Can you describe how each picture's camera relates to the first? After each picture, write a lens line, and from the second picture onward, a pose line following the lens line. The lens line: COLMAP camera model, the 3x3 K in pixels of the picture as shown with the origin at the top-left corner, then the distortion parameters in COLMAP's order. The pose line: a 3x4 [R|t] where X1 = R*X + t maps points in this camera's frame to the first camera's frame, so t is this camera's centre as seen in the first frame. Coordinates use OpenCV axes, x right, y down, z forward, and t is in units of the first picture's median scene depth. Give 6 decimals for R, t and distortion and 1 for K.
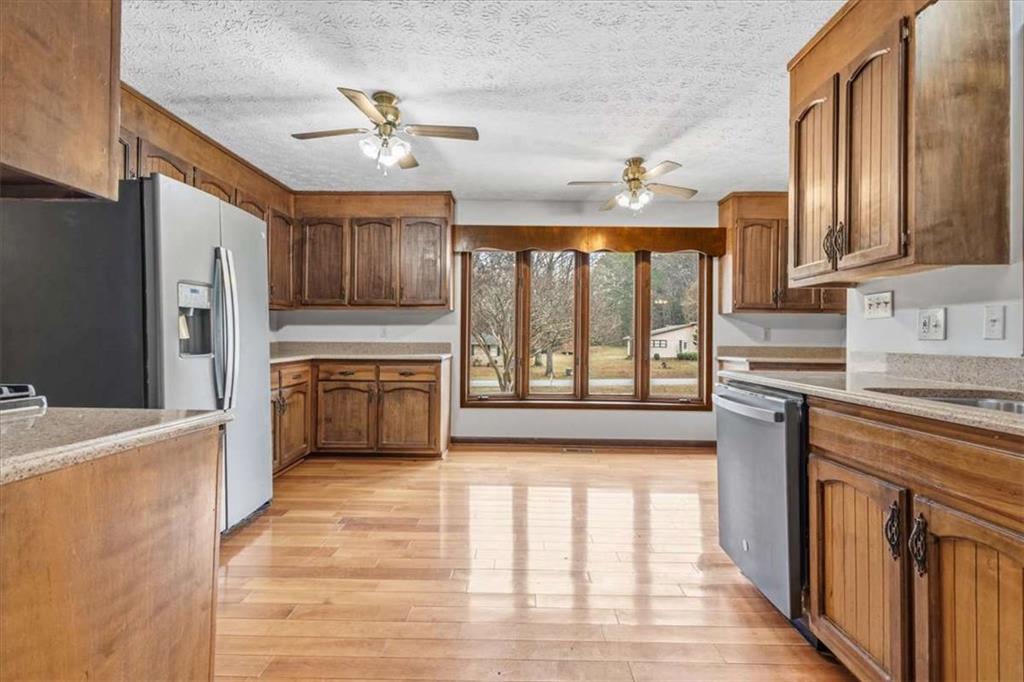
lens RADIAL K [[468.3, 0, 510.5], [0, 468.3, 337.9], [0, 0, 1]] dist [0.011540, 0.000090]
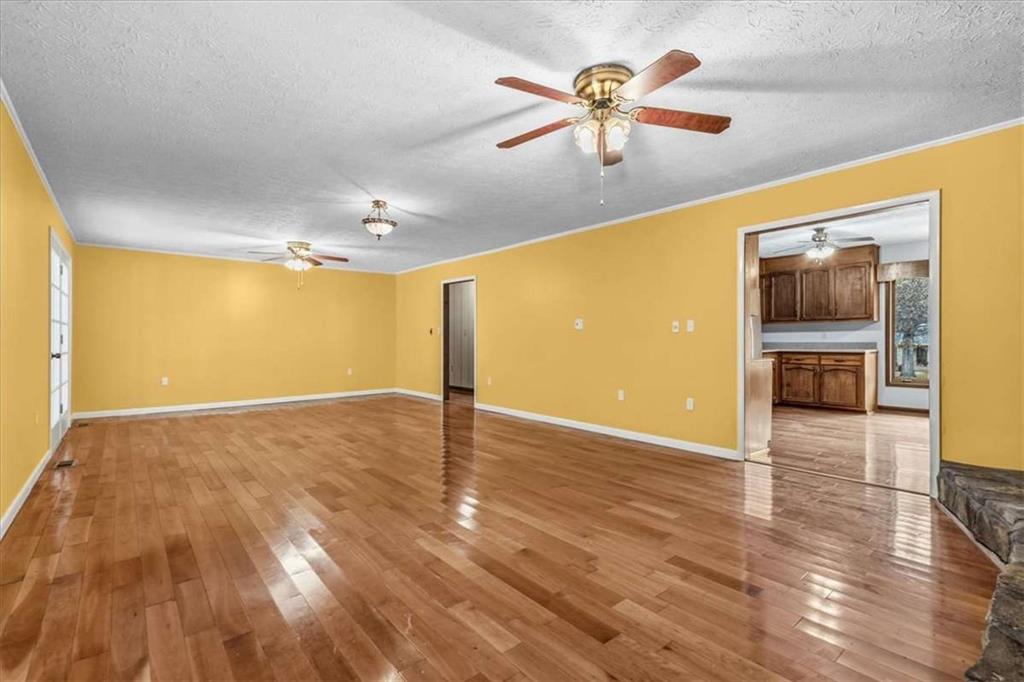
lens RADIAL K [[468.3, 0, 510.5], [0, 468.3, 337.9], [0, 0, 1]] dist [0.011540, 0.000090]
pose [[0.647663, -0.011570, -0.761839, 0.295056], [0.011025, 0.999922, -0.005813, -0.008671], [0.761847, -0.004635, 0.647740, -0.971769]]
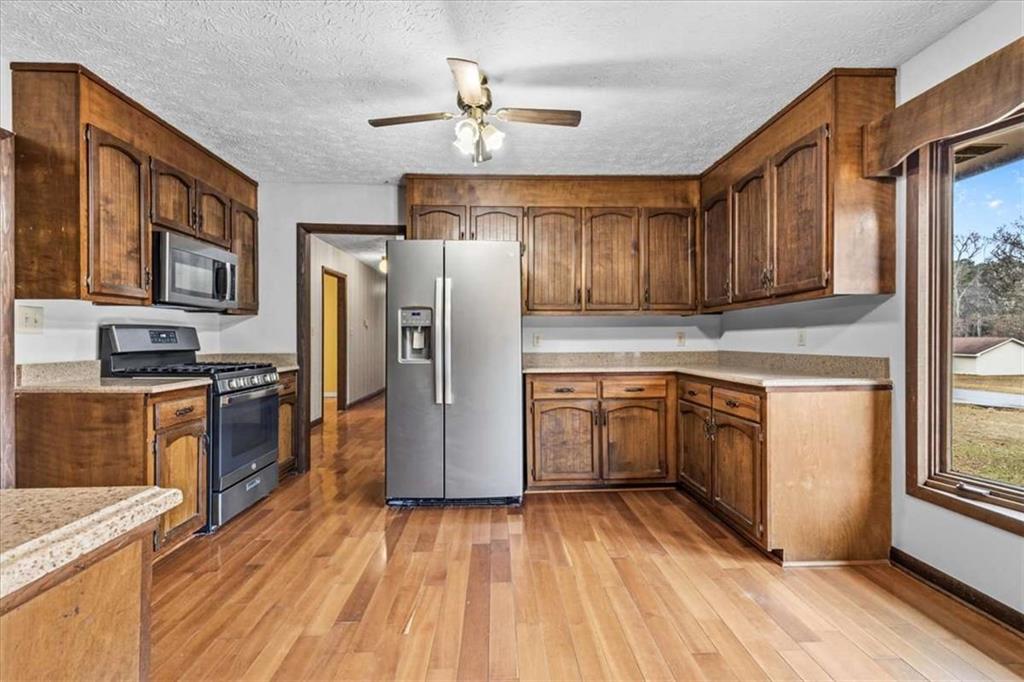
lens RADIAL K [[467.3, 0, 512.0], [0, 467.3, 341.0], [0, 0, 1]] dist [0.012149, 0.000151]
pose [[0.062553, -0.006165, -0.998023, 0.391722], [0.002622, 0.999978, -0.006013, -0.005822], [0.998038, -0.002241, 0.062567, 0.642284]]
